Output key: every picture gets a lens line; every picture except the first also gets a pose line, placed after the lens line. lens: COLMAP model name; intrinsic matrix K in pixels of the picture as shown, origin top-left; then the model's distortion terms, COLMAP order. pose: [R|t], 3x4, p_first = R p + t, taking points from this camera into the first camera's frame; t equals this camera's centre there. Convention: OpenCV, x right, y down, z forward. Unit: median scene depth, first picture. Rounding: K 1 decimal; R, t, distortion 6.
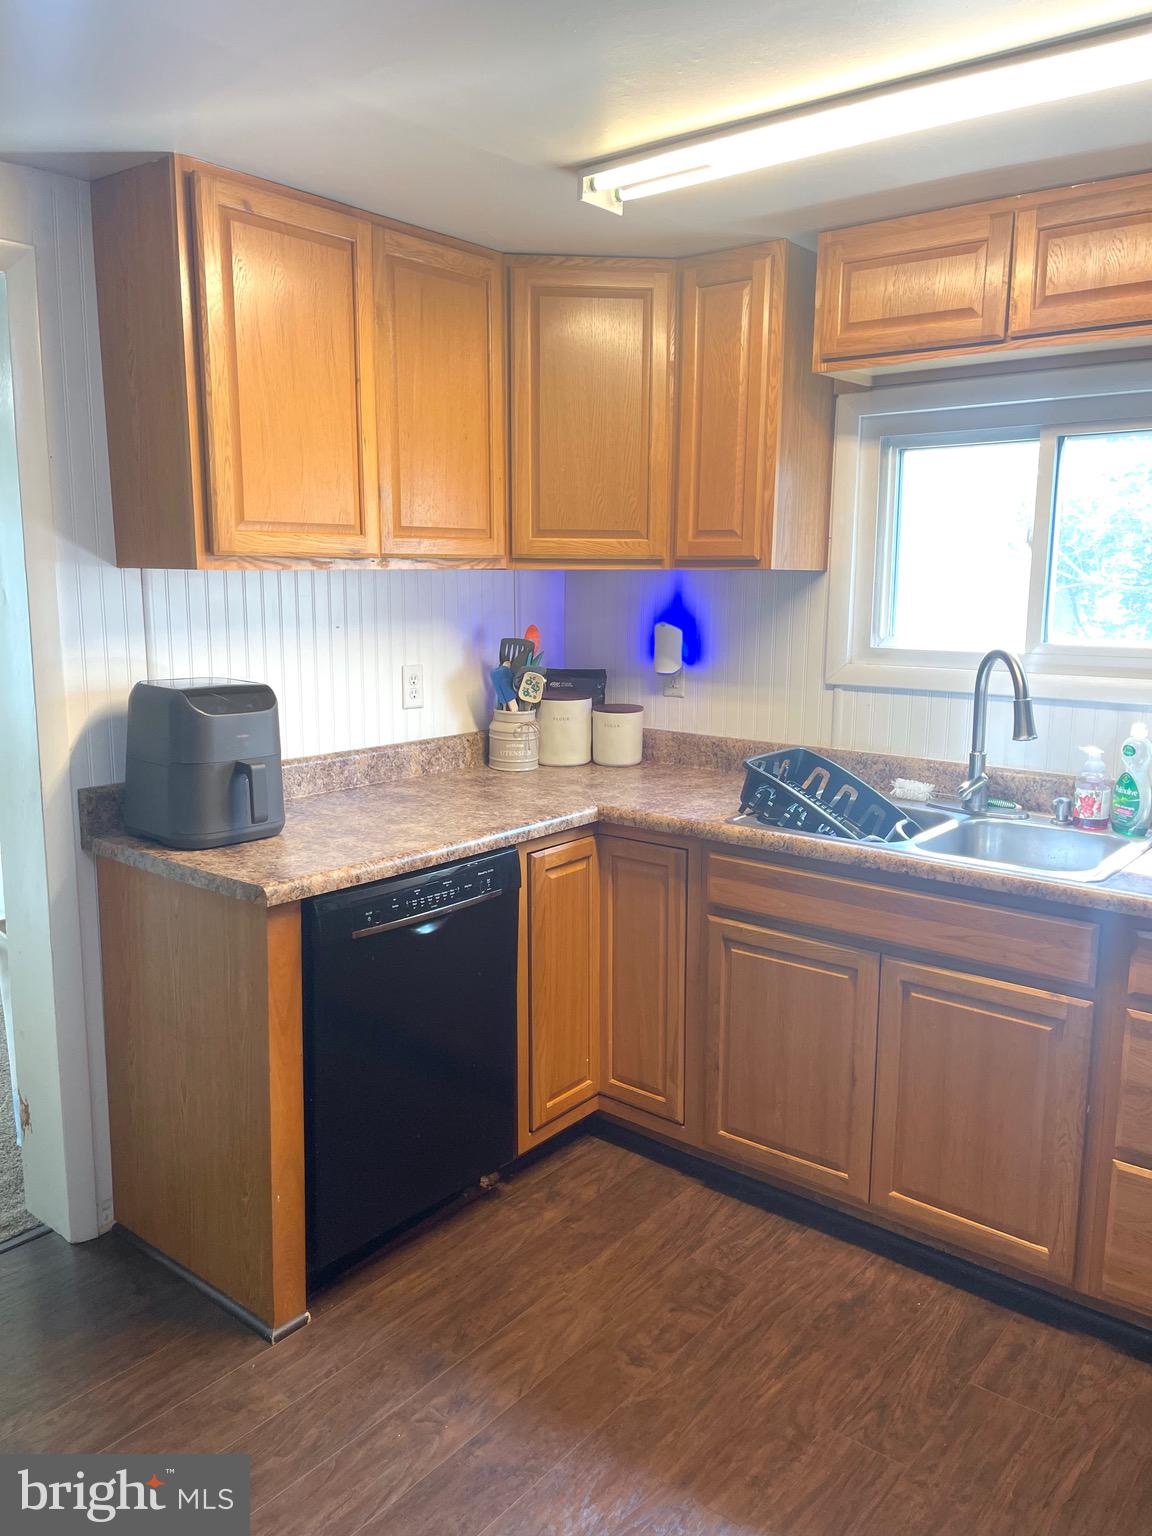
lens RADIAL K [[1162.8, 0, 535.6], [0, 1162.8, 777.1], [0, 0, 1]] dist [0.068097, -0.090042]
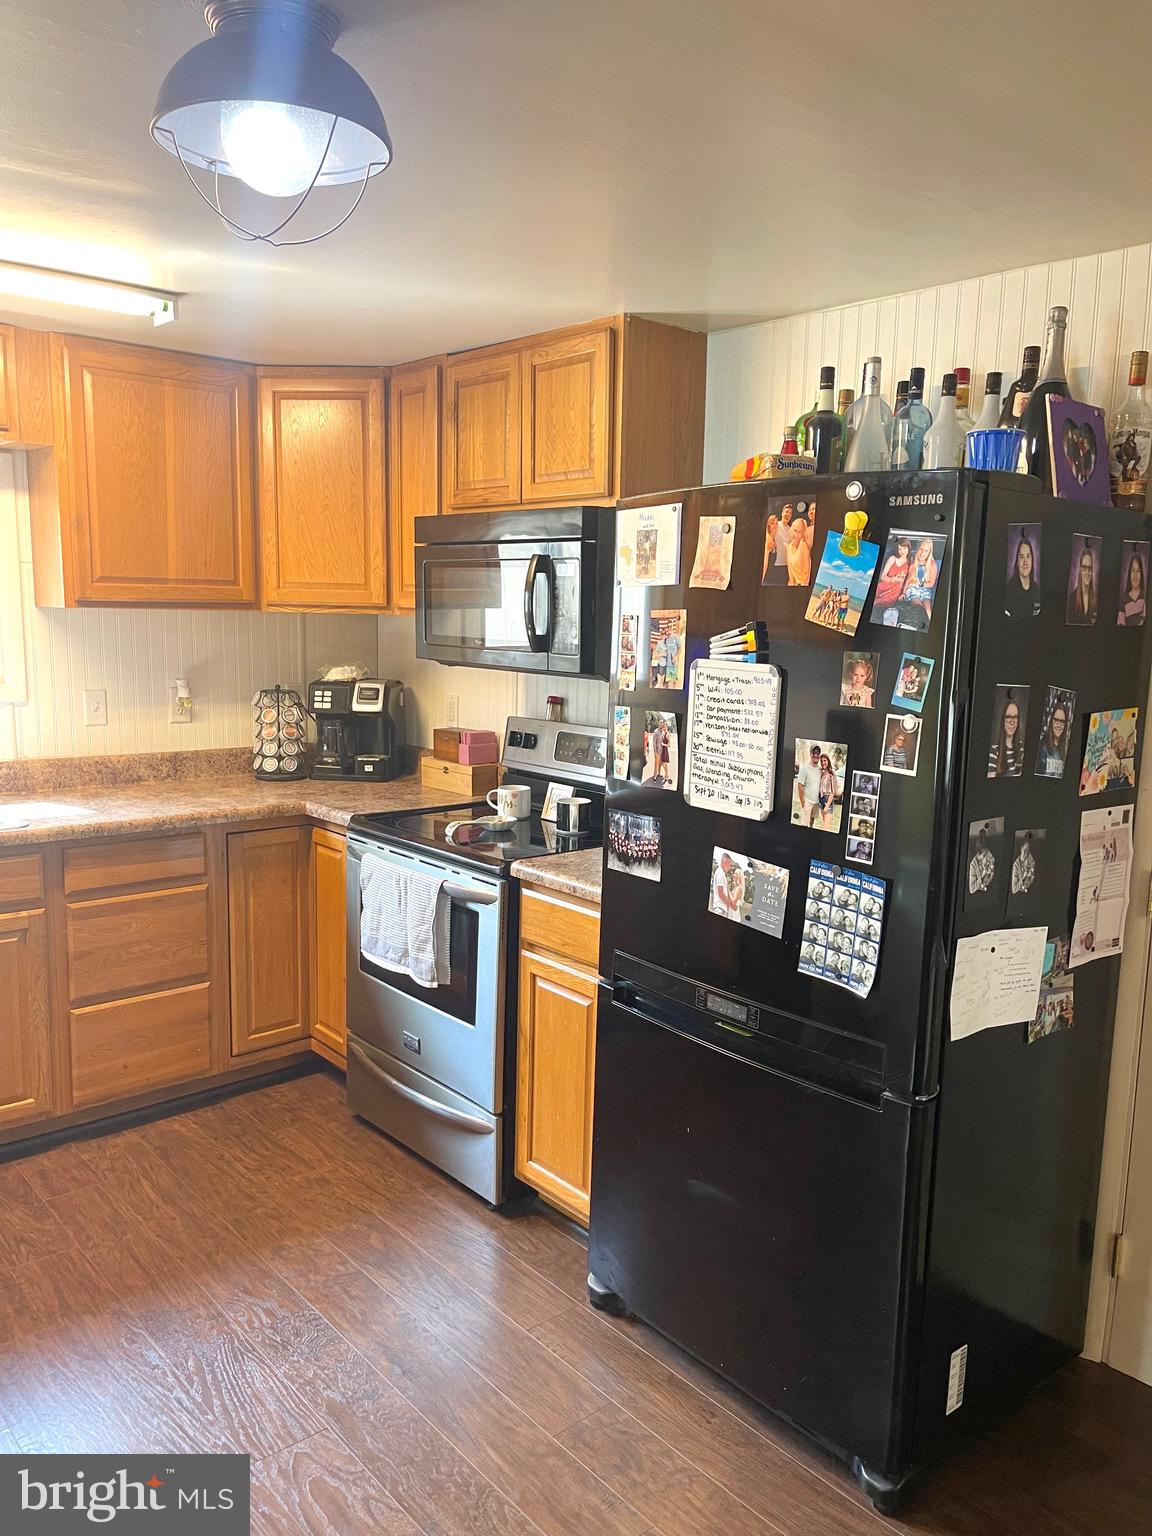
lens RADIAL K [[1162.8, 0, 586.1], [0, 1162.8, 780.1], [0, 0, 1]] dist [0.068097, -0.090042]
pose [[0.180348, -0.150167, 0.972072, -0.599741], [0.148261, 0.981136, 0.124060, -0.031811], [-0.972365, 0.121746, 0.199210, 0.044043]]
